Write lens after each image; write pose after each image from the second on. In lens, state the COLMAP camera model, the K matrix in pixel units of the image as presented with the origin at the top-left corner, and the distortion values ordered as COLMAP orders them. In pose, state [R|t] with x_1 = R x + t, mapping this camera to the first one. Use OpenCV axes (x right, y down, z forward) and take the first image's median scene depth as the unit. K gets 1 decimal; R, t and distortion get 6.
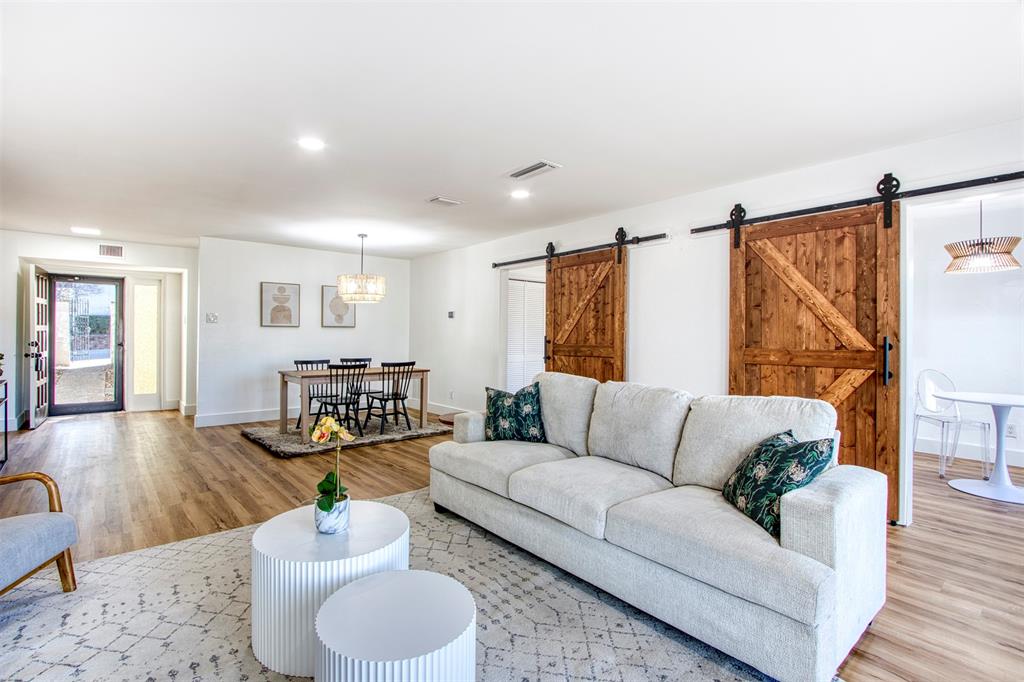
lens RADIAL K [[487.1, 0, 493.1], [0, 487.1, 336.6], [0, 0, 1]] dist [-0.003995, -0.000778]
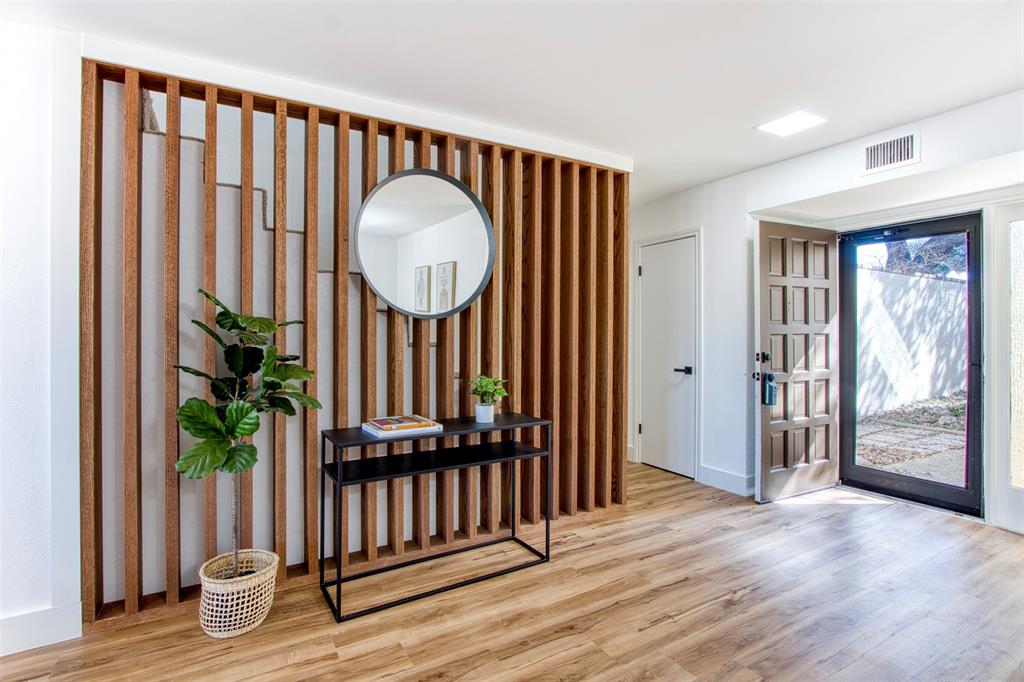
lens RADIAL K [[487.1, 0, 493.1], [0, 487.1, 336.6], [0, 0, 1]] dist [-0.003995, -0.000778]
pose [[-0.171677, -0.000138, -0.985153, -0.311428], [-0.005615, 0.999984, 0.000838, -0.007836], [0.985137, 0.005675, -0.171675, 0.770642]]
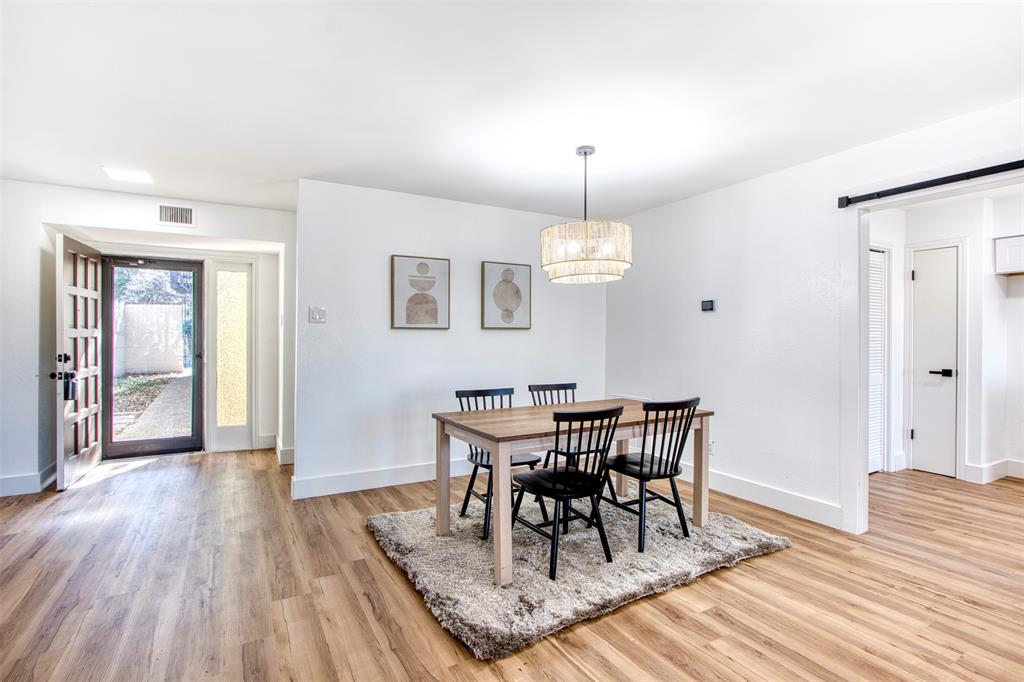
lens RADIAL K [[477.9, 0, 496.6], [0, 477.9, 338.3], [0, 0, 1]] dist [-0.020744, 0.000359]
pose [[0.984932, -0.003250, -0.172913, -0.269058], [0.002930, 0.999993, -0.002110, -0.007788], [0.172919, 0.001572, 0.984935, 0.479290]]
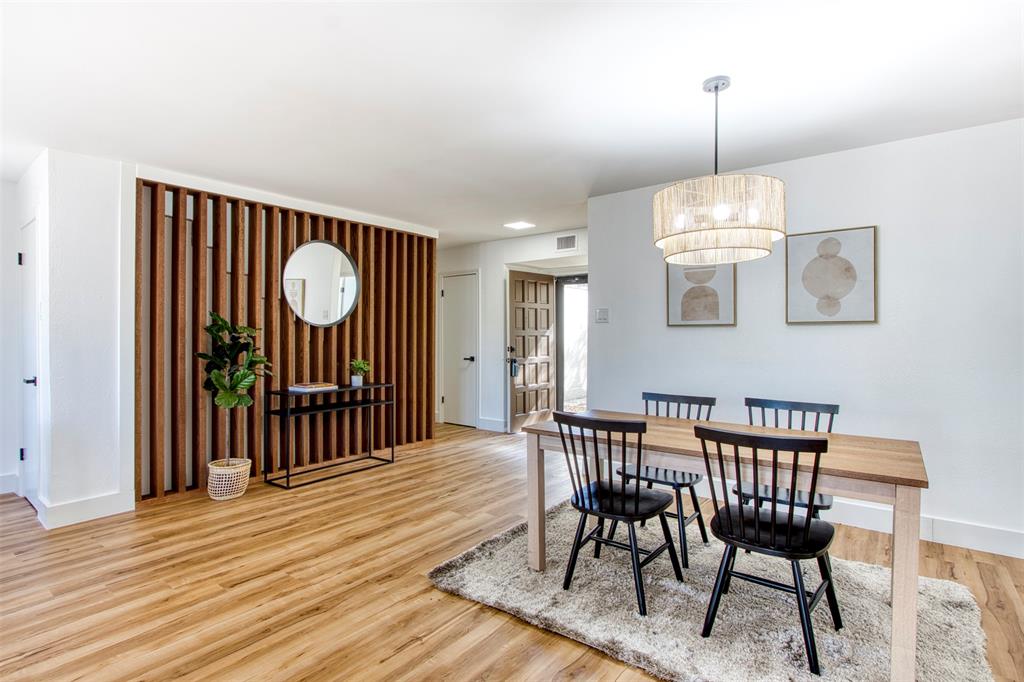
lens RADIAL K [[519.3, 0, 483.7], [0, 519.3, 334.4], [0, 0, 1]] dist [-0.001602, -0.000119]
pose [[0.195056, -0.007649, -0.980762, 0.092891], [-0.003269, 0.999959, -0.008448, -0.005895], [0.980787, 0.004854, 0.195023, 0.724736]]
